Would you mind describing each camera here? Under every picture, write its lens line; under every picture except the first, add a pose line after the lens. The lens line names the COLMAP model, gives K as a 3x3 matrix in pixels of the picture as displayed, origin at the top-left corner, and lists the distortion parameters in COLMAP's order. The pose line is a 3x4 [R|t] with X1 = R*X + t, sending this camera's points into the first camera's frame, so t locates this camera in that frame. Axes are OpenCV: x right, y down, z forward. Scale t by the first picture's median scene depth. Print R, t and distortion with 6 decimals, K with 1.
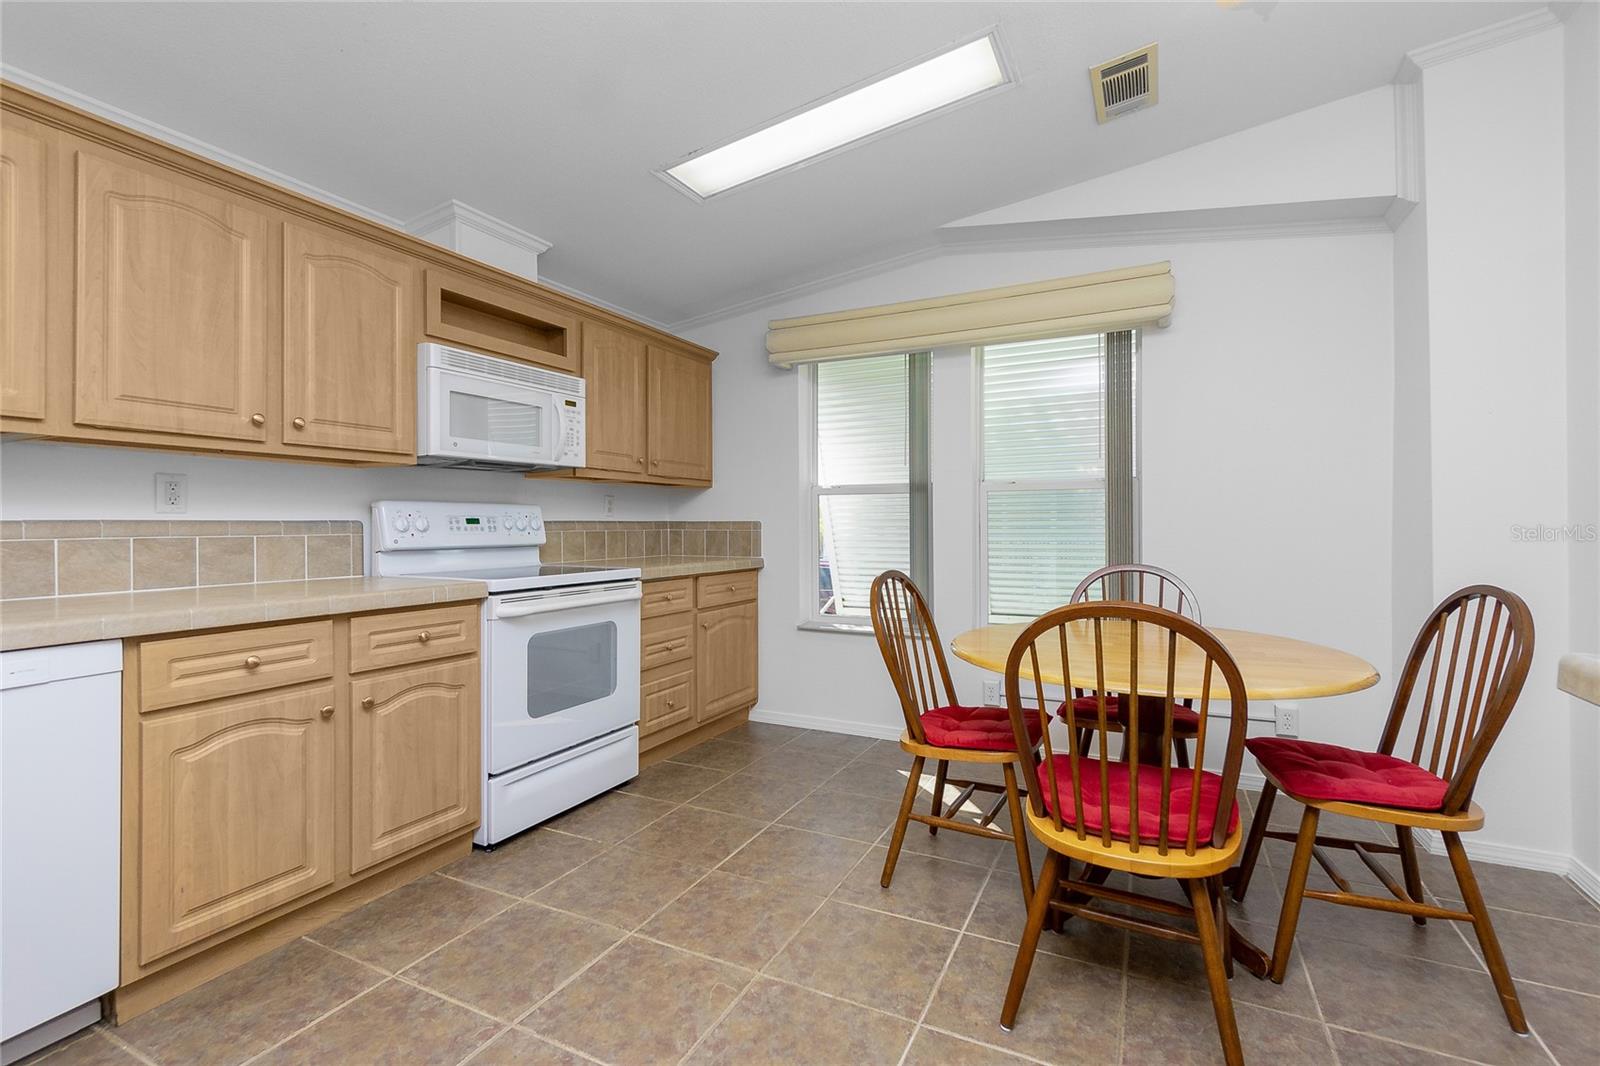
lens RADIAL K [[711.3, 0, 819.2], [0, 711.3, 522.7], [0, 0, 1]] dist [-0.003956, 0.001308]
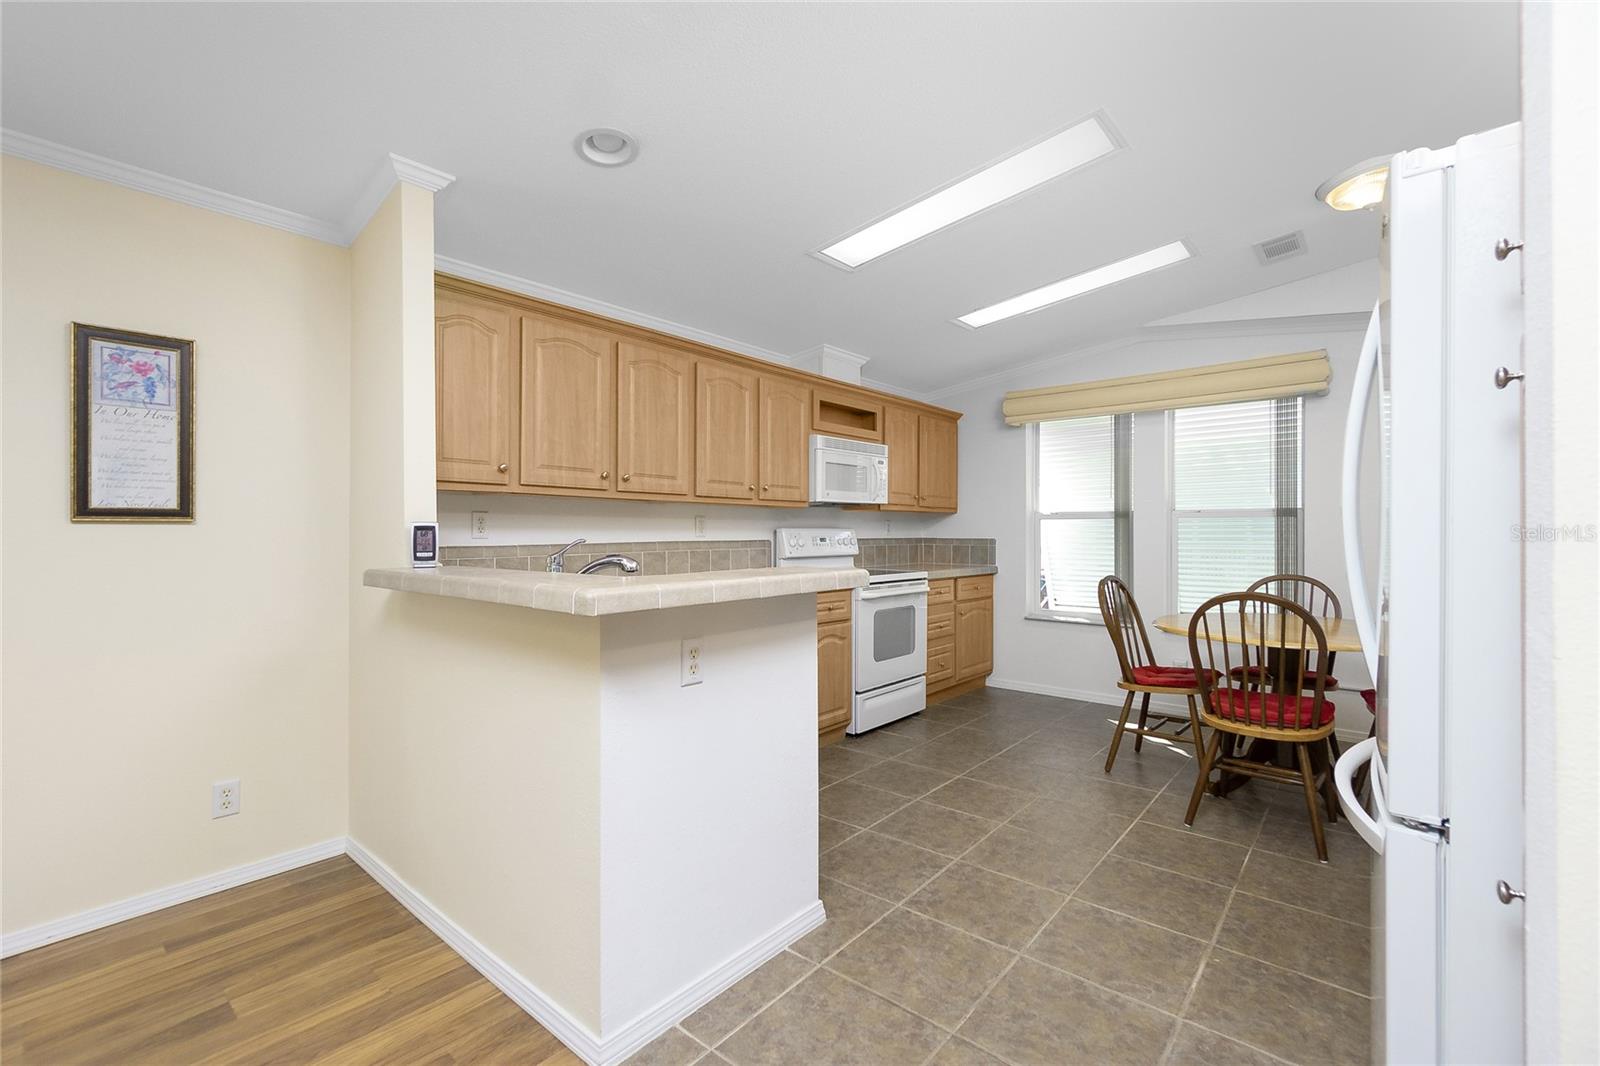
lens RADIAL K [[711.3, 0, 824.0], [0, 711.3, 529.3], [0, 0, 1]] dist [-0.003956, 0.001308]
pose [[0.973994, 0.004732, -0.226527, -0.158215], [-0.004768, 0.999989, 0.000386, -0.031741], [0.226526, 0.000704, 0.974005, -0.658856]]
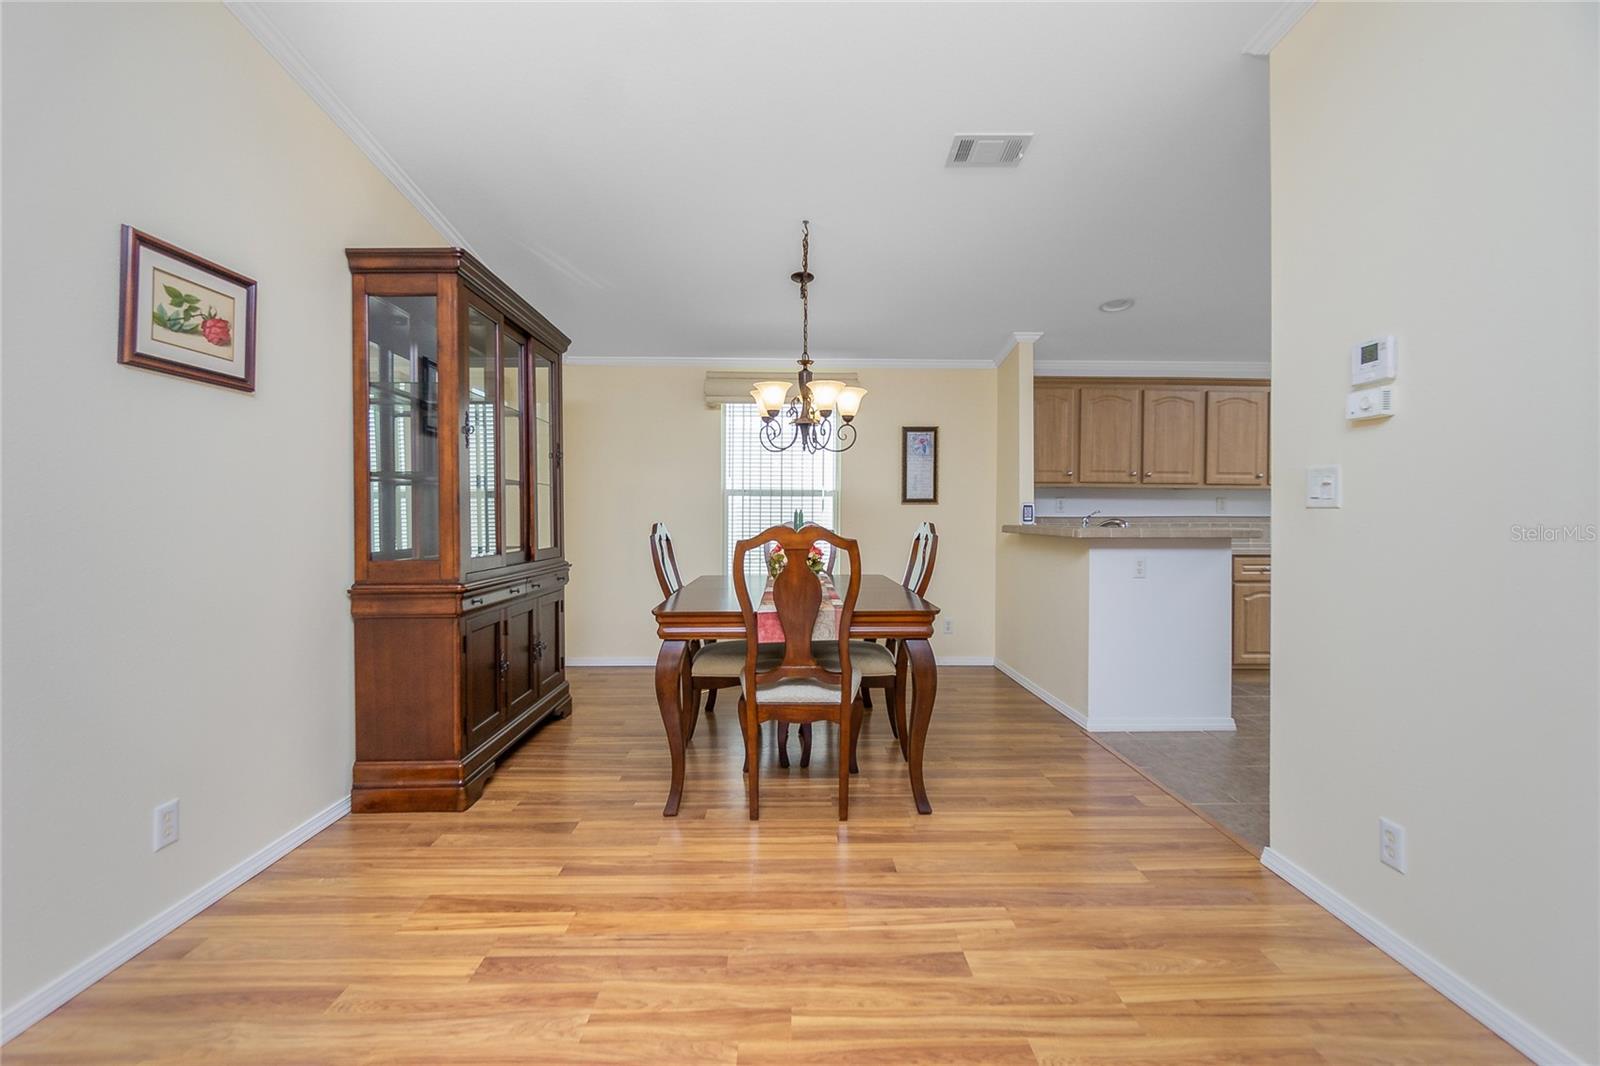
lens RADIAL K [[711.3, 0, 787.2], [0, 711.3, 528.2], [0, 0, 1]] dist [-0.003956, 0.001308]
pose [[0.449322, 0.015959, -0.893227, 0.578849], [-0.003765, 0.999865, 0.015971, 0.003064], [0.893362, -0.003813, 0.449322, -1.347164]]
